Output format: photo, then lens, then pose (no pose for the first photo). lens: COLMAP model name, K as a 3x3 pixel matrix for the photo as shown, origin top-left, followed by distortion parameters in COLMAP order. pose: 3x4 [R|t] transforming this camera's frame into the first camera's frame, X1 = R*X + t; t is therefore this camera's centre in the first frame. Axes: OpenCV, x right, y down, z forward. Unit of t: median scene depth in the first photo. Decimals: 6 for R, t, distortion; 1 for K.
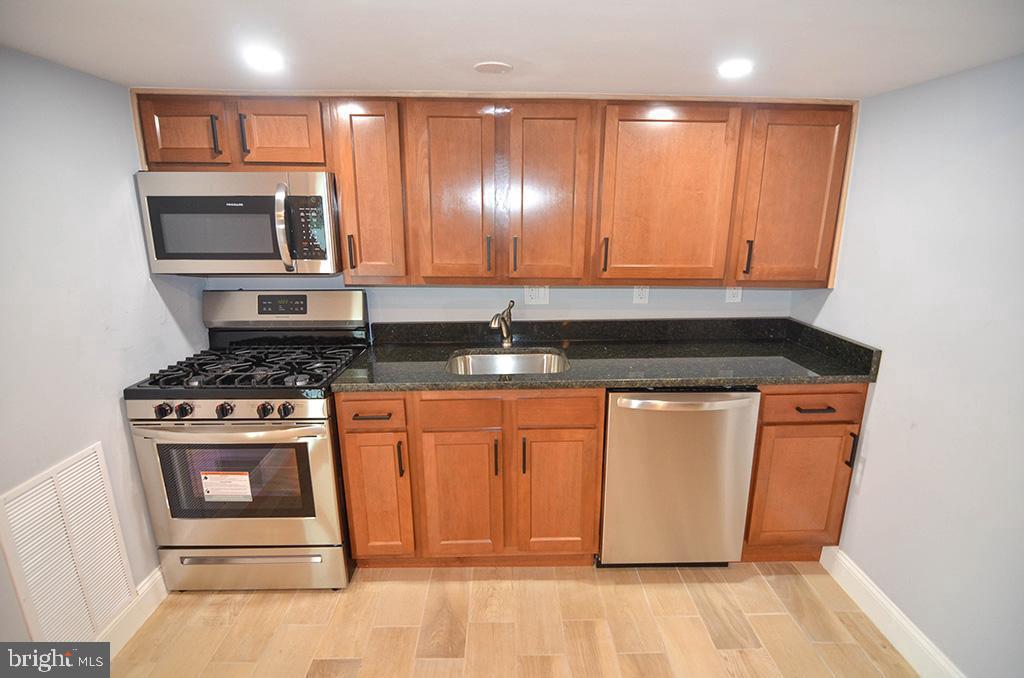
lens RADIAL K [[468.8, 0, 501.9], [0, 468.8, 337.7], [0, 0, 1]] dist [-0.014570, -0.000889]
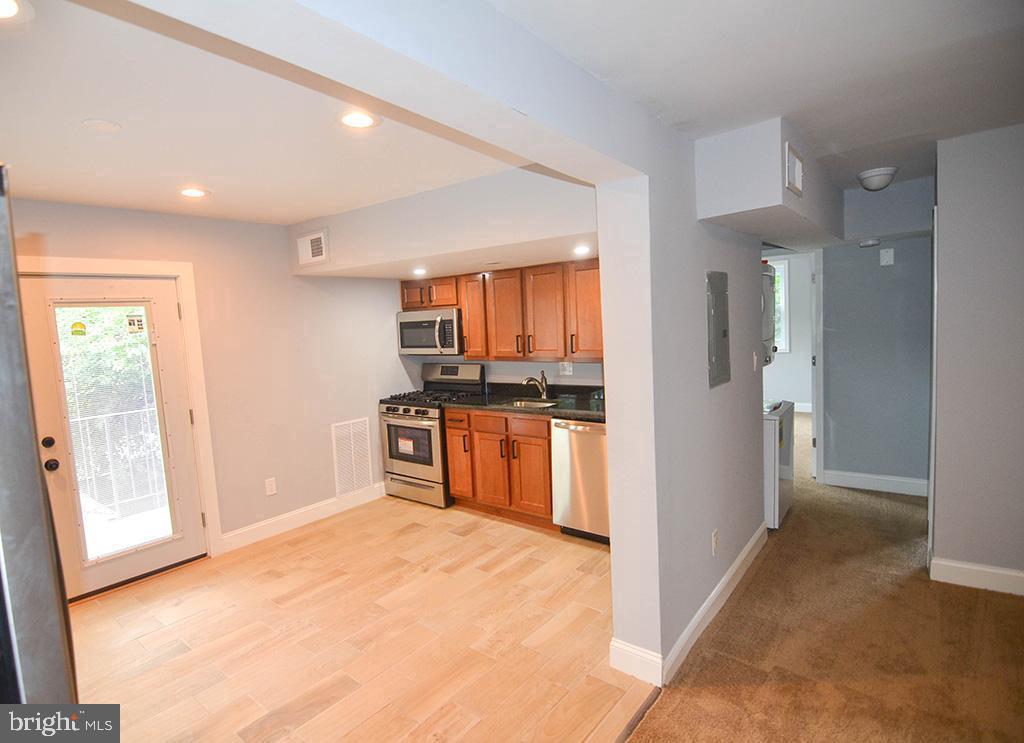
lens RADIAL K [[547.8, 0, 511.6], [0, 547.8, 372.2], [0, 0, 1]] dist [0.001998, 0.000038]
pose [[0.767168, 0.018498, -0.641180, 1.473087], [-0.109023, 0.988801, -0.101919, 0.174457], [0.632113, 0.148093, 0.760593, -0.740405]]
